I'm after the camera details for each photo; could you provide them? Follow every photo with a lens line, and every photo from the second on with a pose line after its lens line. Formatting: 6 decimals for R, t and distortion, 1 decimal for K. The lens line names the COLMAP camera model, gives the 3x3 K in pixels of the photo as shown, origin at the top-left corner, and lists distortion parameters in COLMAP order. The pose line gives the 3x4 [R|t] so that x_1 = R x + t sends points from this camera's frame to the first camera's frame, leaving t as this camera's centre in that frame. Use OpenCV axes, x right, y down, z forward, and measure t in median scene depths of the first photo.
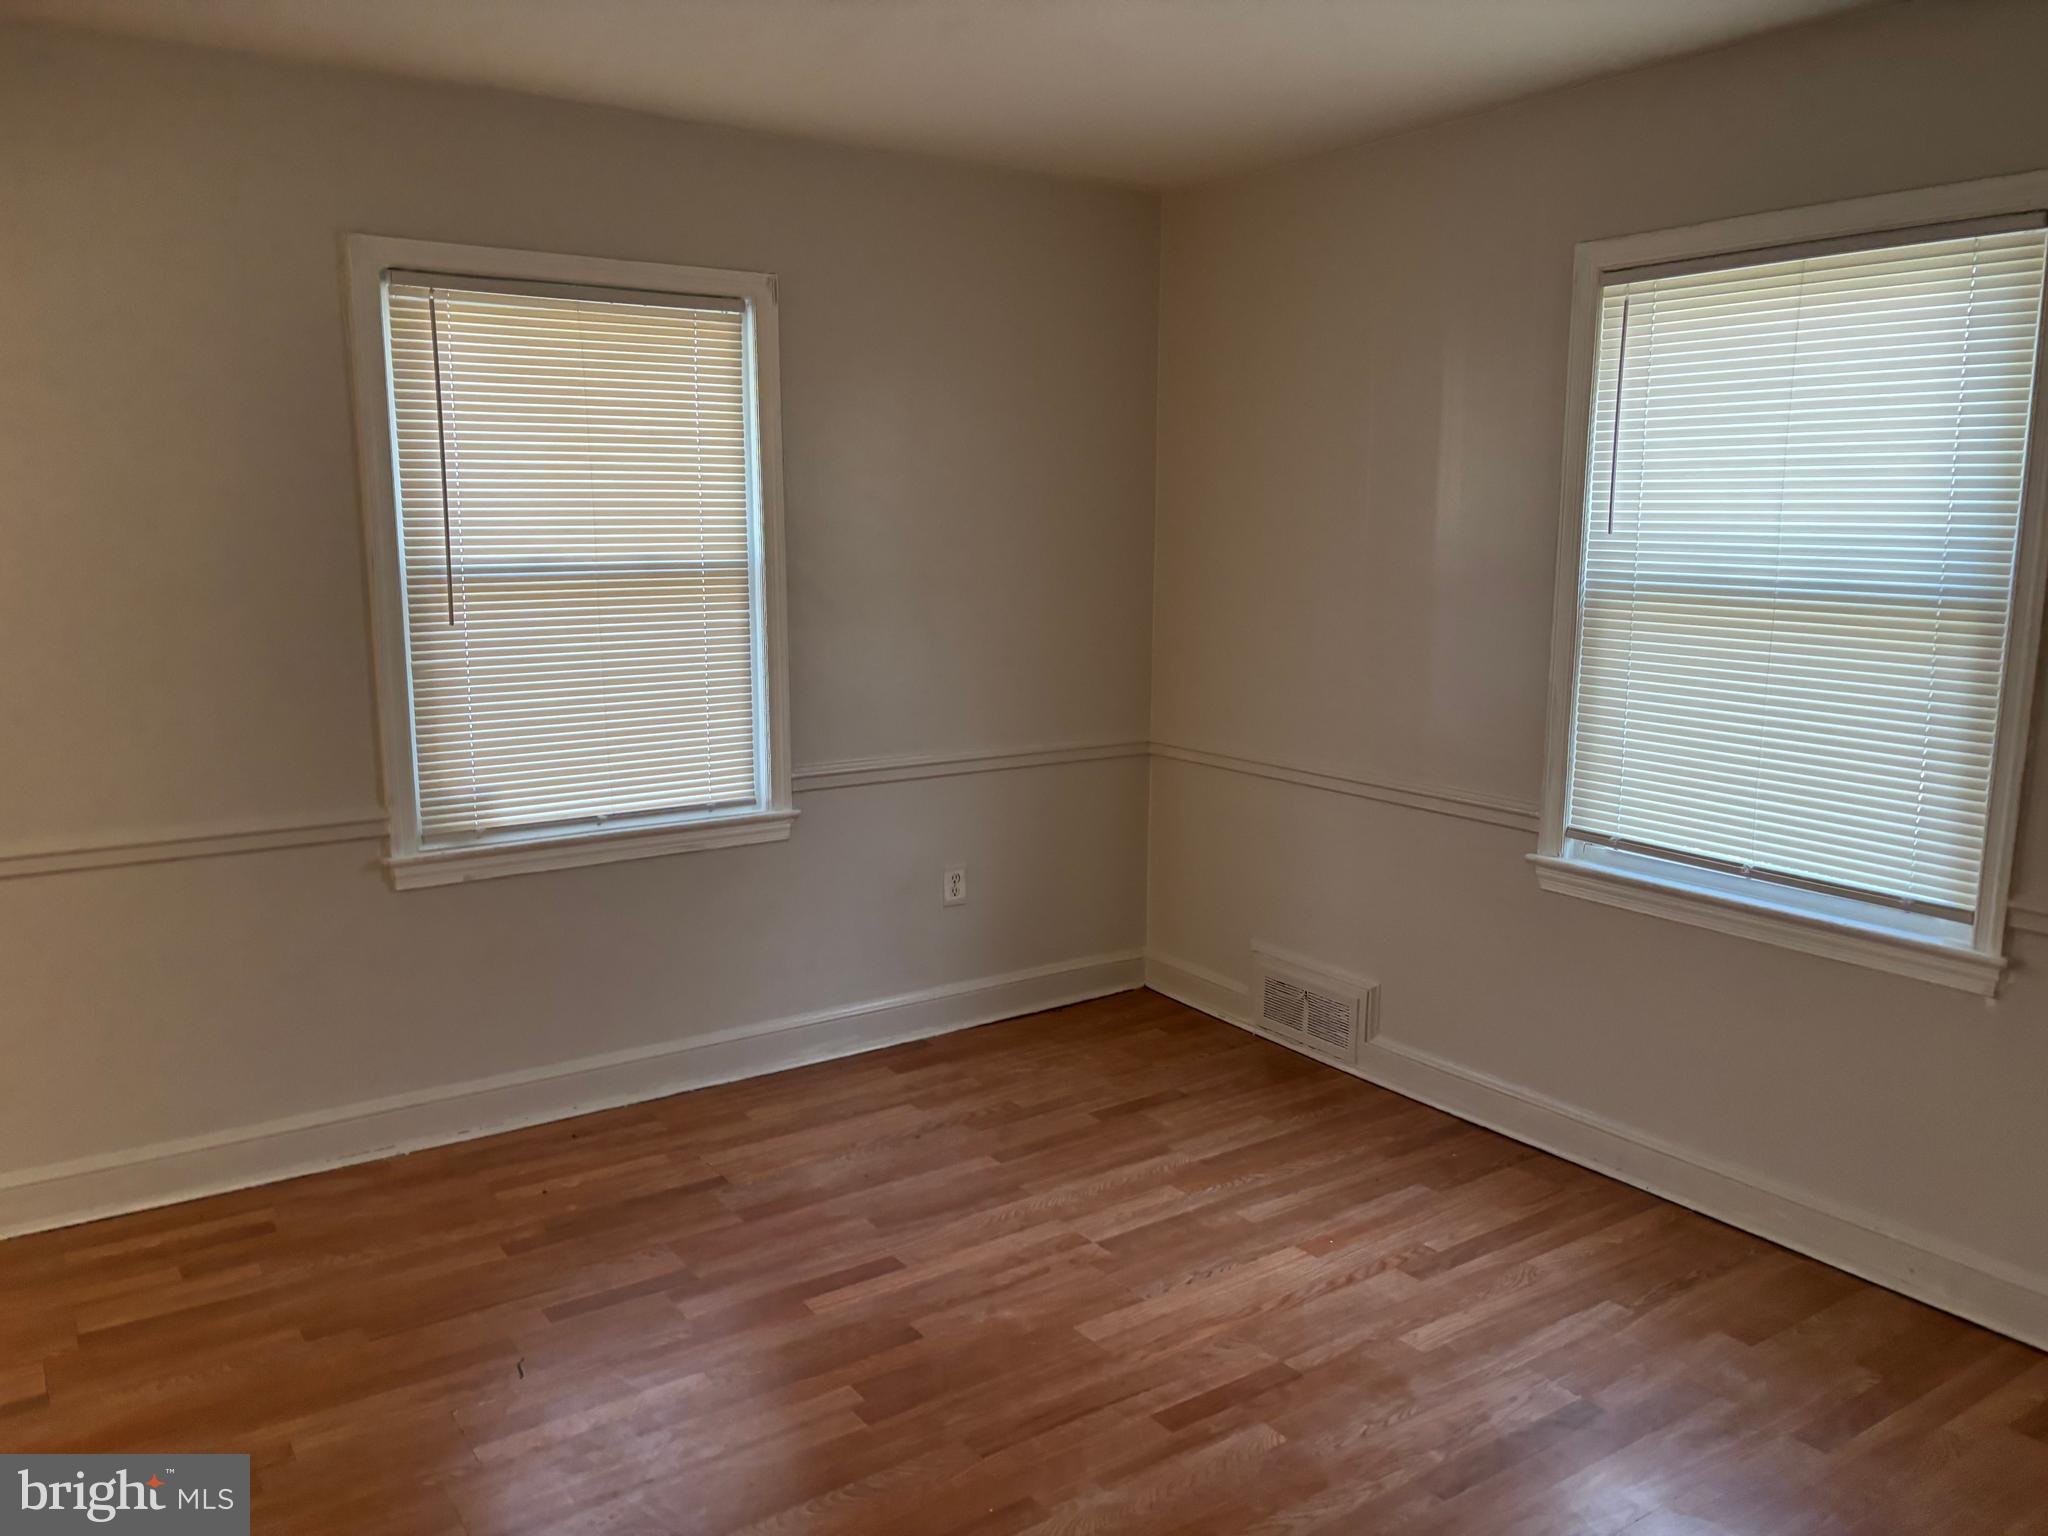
lens RADIAL K [[1544.1, 0, 1024.0], [0, 1544.1, 768.0], [0, 0, 1]] dist [0.065140, -0.082266]
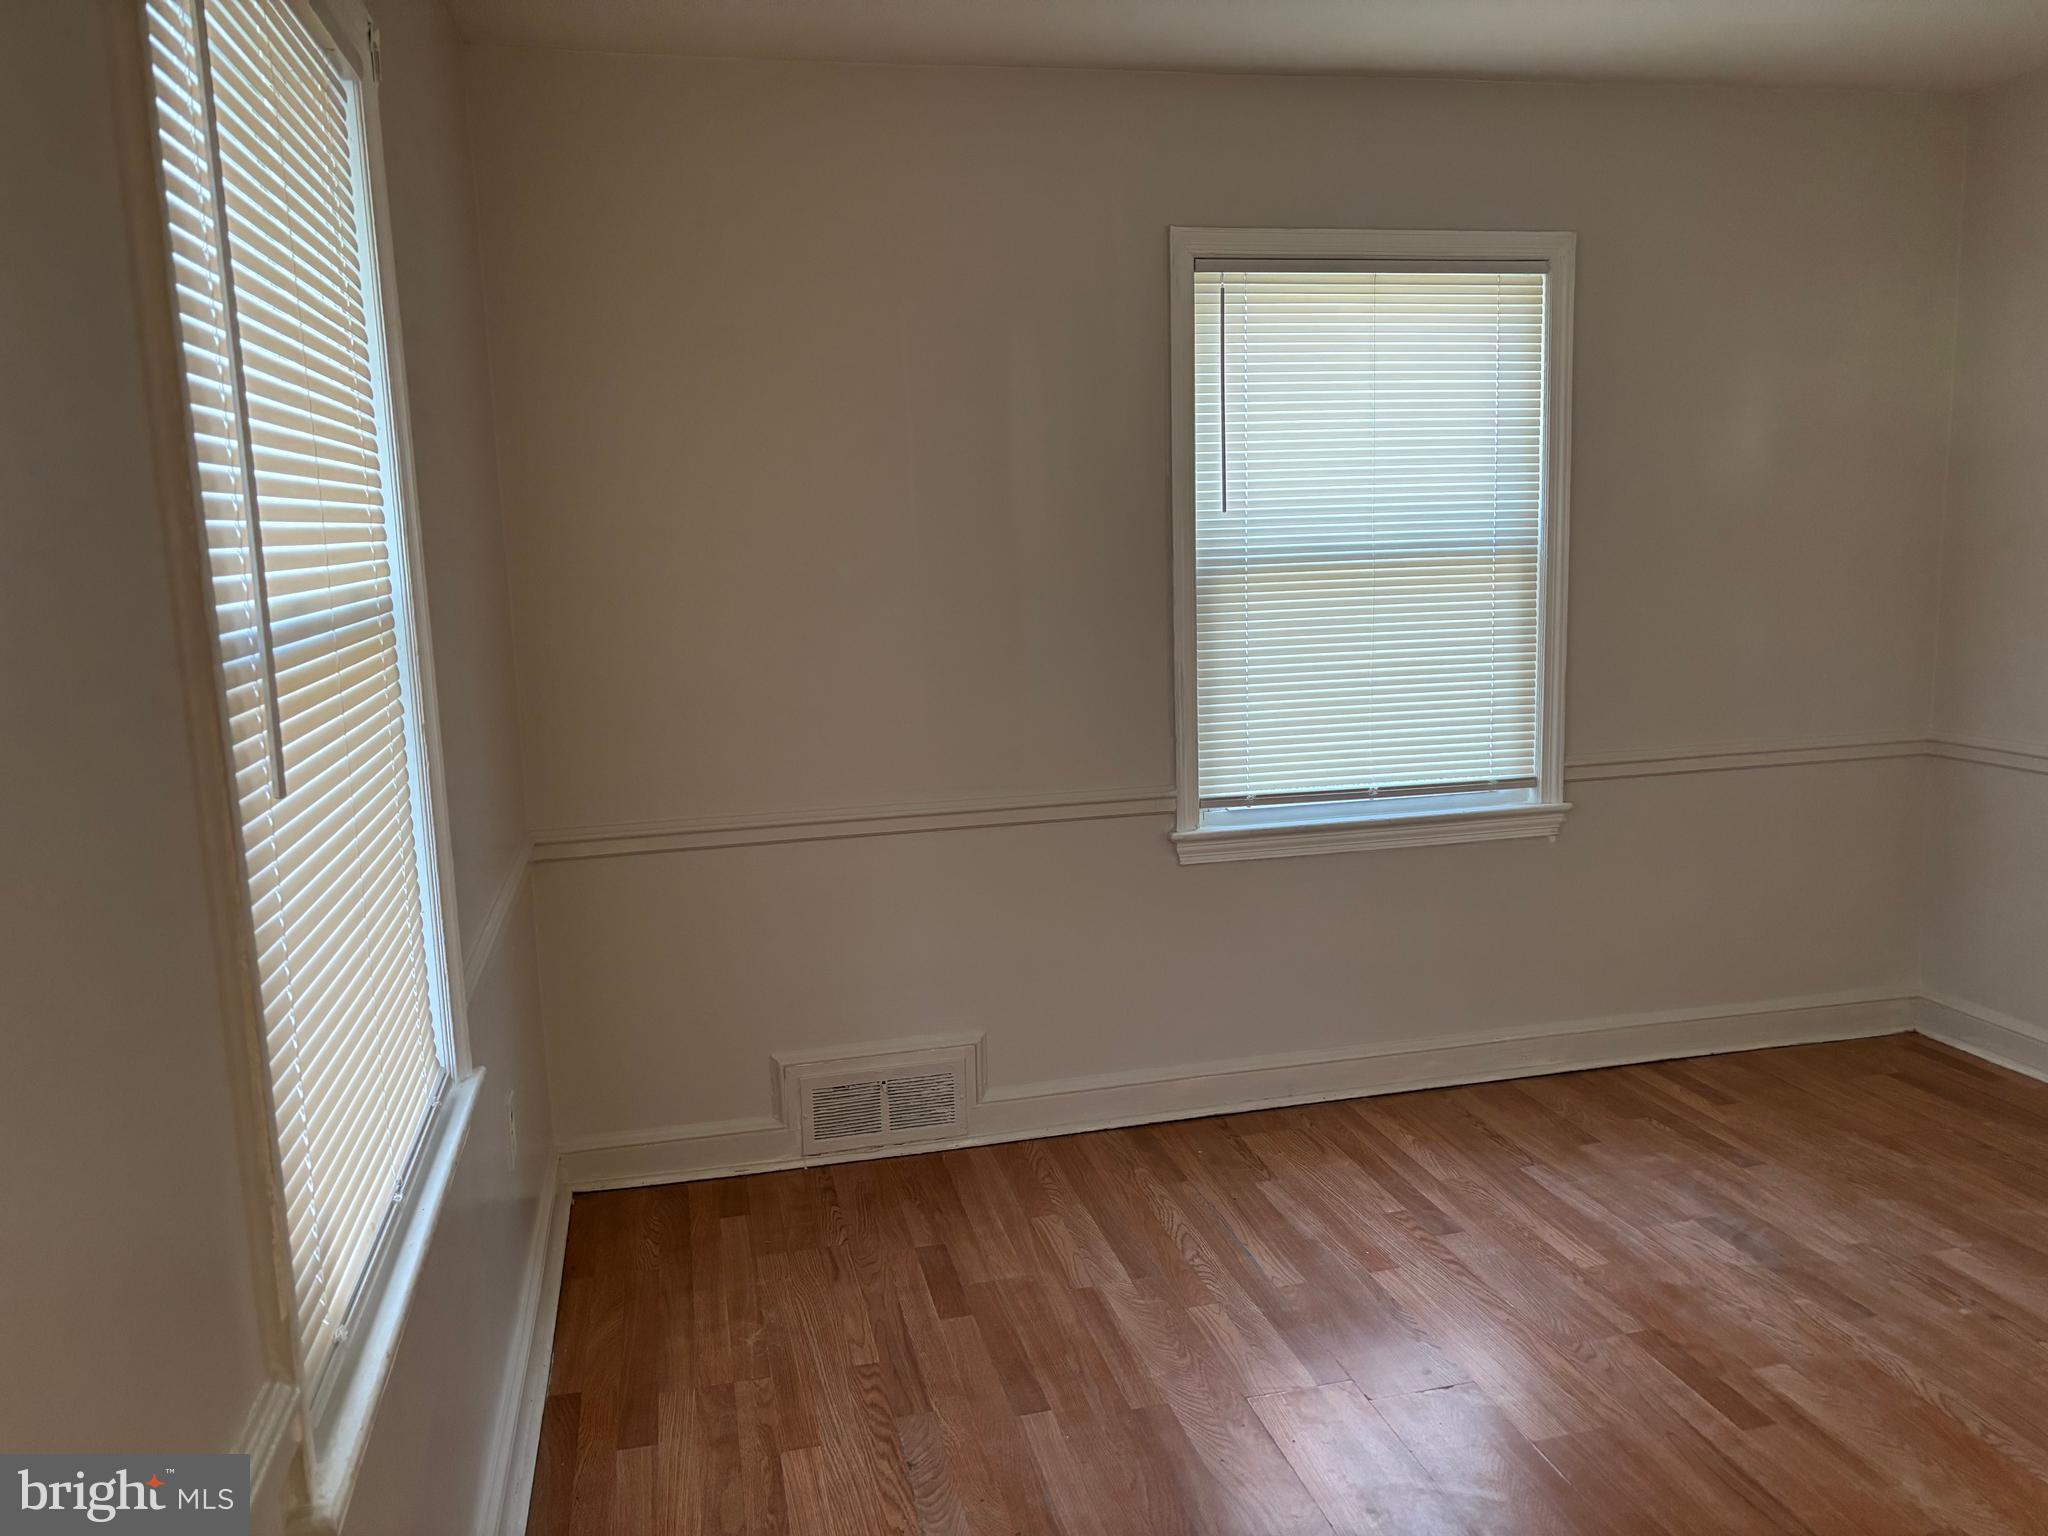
lens RADIAL K [[1544.1, 0, 1024.0], [0, 1544.1, 768.0], [0, 0, 1]] dist [0.065140, -0.082266]
pose [[0.358891, -0.154957, 0.920427, -0.662108], [0.186227, 0.978183, 0.092067, -0.102387], [-0.914613, 0.138367, 0.379919, 0.751426]]
